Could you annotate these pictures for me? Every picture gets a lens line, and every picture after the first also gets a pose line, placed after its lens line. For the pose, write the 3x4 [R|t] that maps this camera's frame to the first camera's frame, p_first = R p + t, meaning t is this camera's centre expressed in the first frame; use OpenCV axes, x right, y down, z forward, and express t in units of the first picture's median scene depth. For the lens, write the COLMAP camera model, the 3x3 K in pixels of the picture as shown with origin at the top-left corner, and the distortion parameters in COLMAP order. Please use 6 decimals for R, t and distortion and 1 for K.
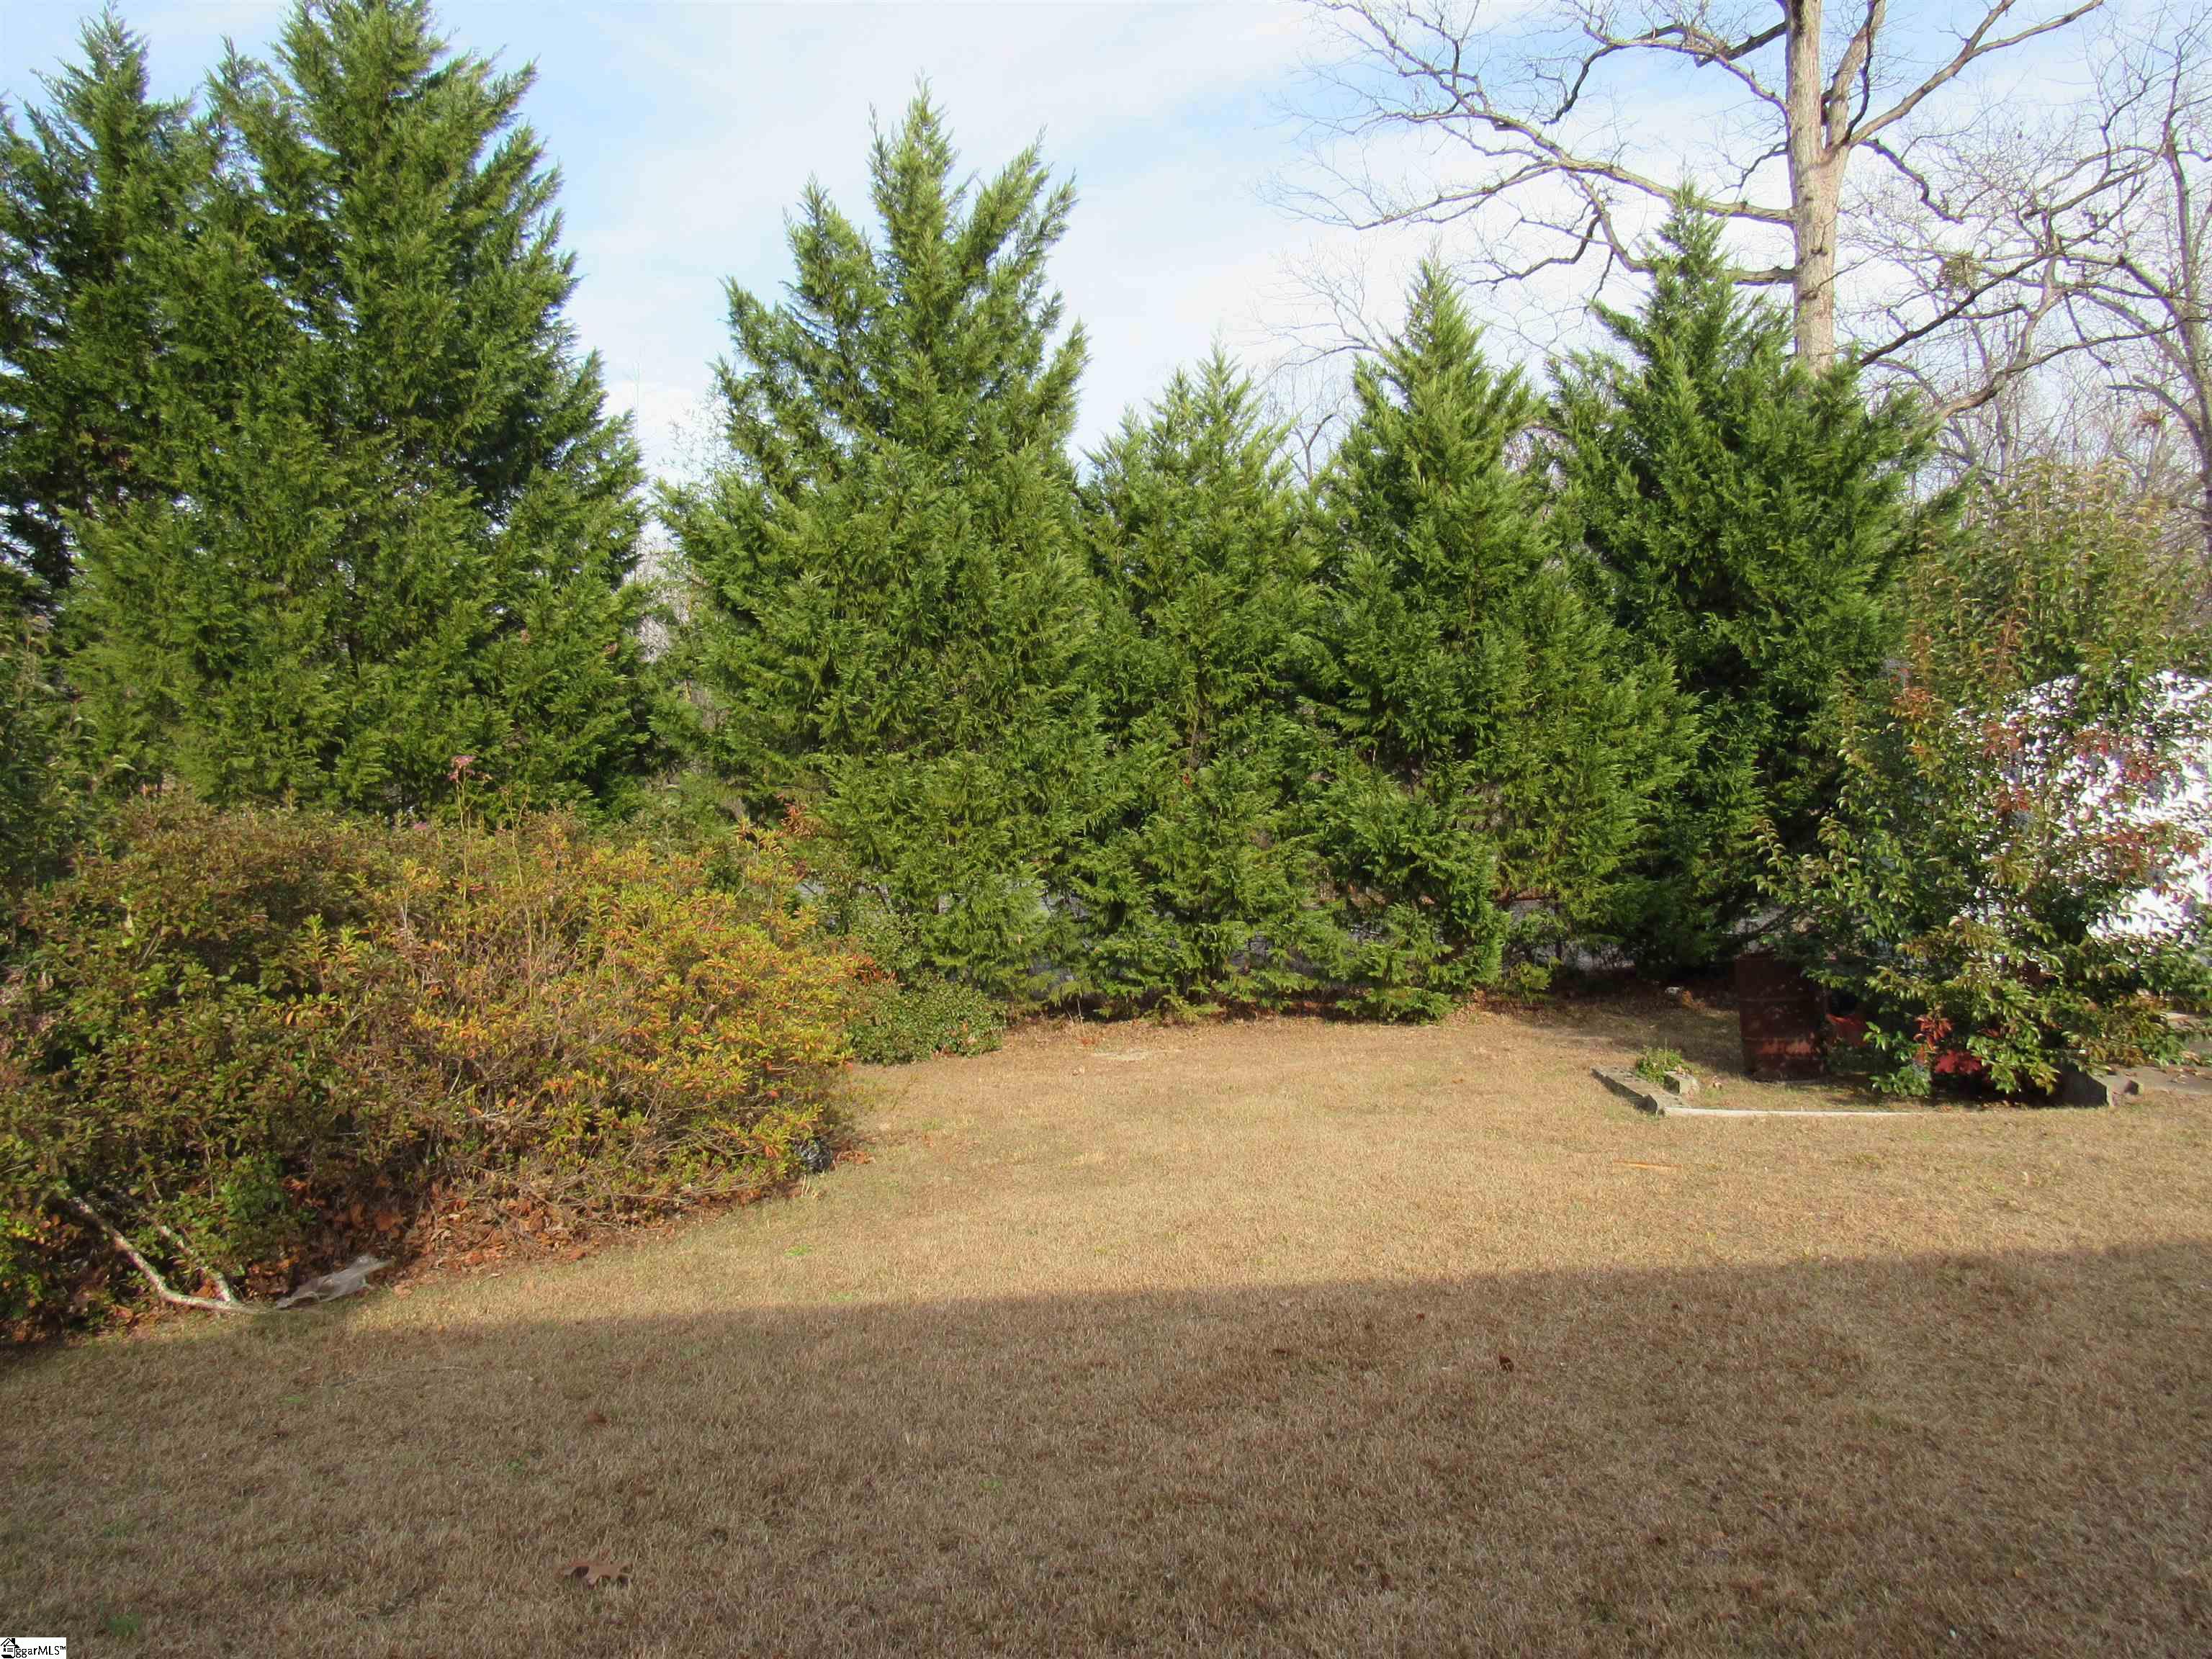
lens RADIAL K [[1561.0, 0, 1106.0], [0, 1561.0, 829.5], [0, 0, 1]] dist [-0.000355, 0.001379]
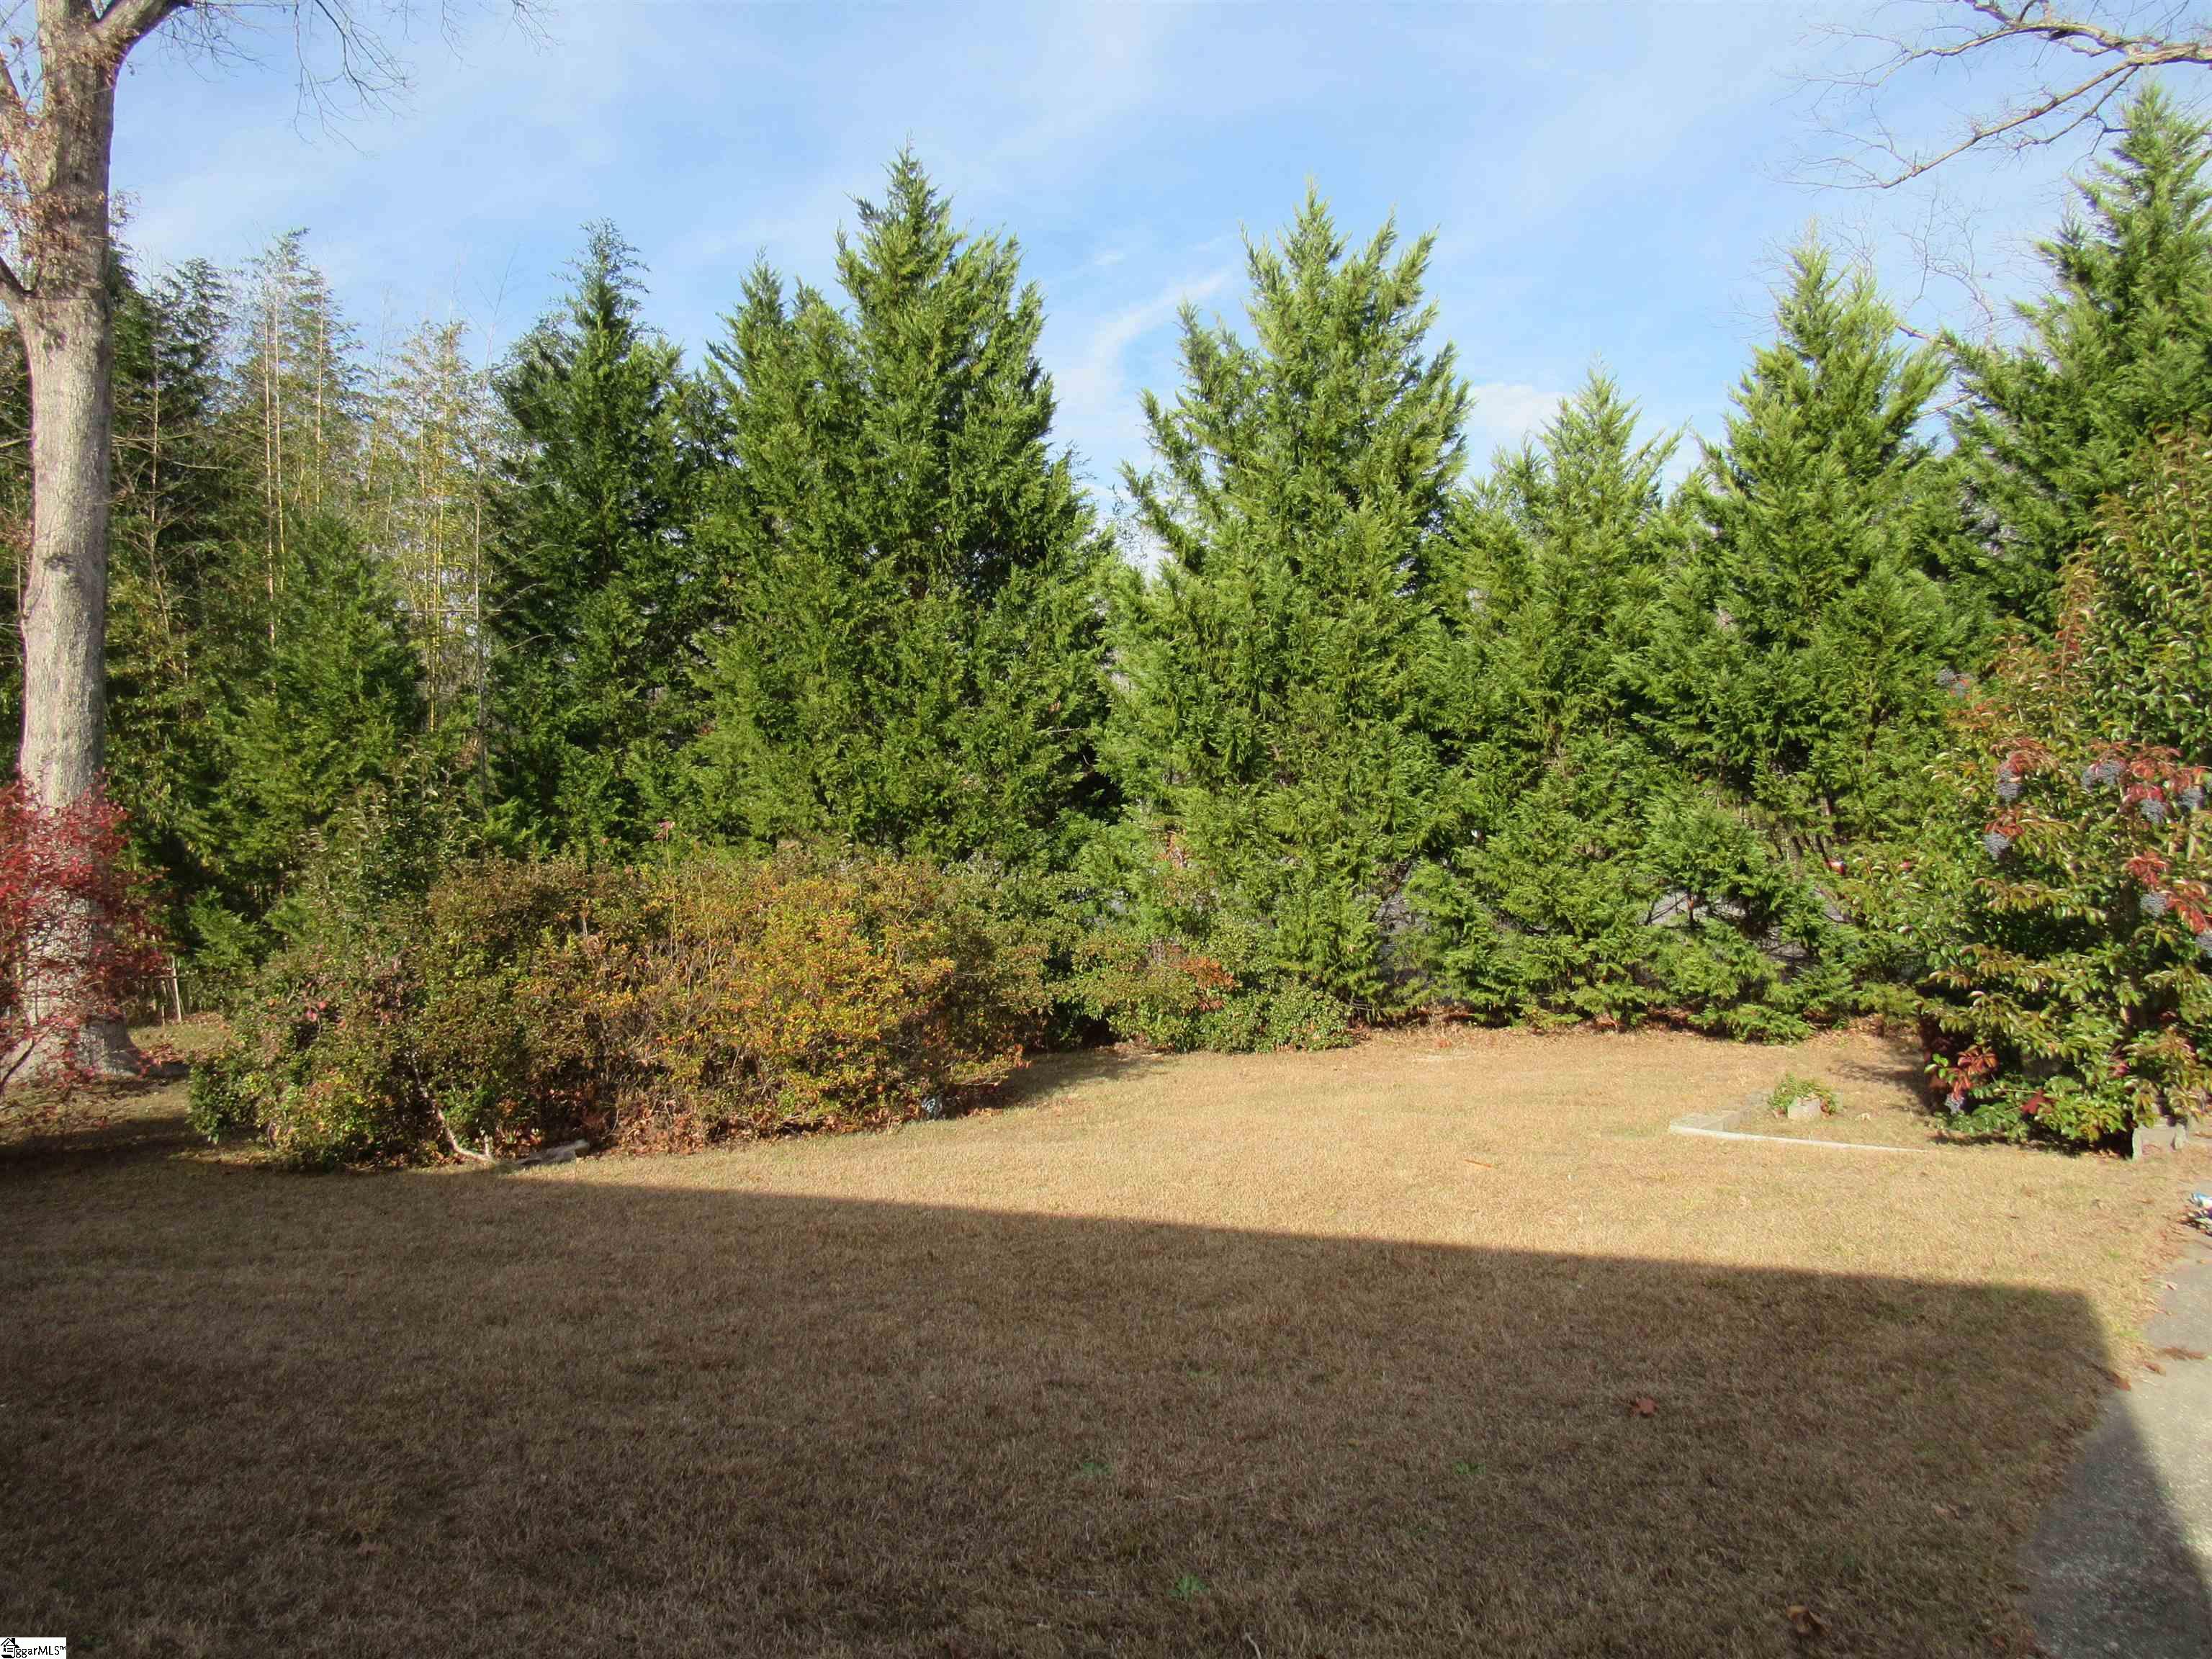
lens RADIAL K [[1561.0, 0, 1106.0], [0, 1561.0, 829.5], [0, 0, 1]] dist [-0.000355, 0.001379]
pose [[0.869845, -0.018794, -0.492967, 0.323439], [0.018744, 0.999812, -0.005044, -0.011498], [0.492969, -0.004853, 0.870033, -0.052494]]
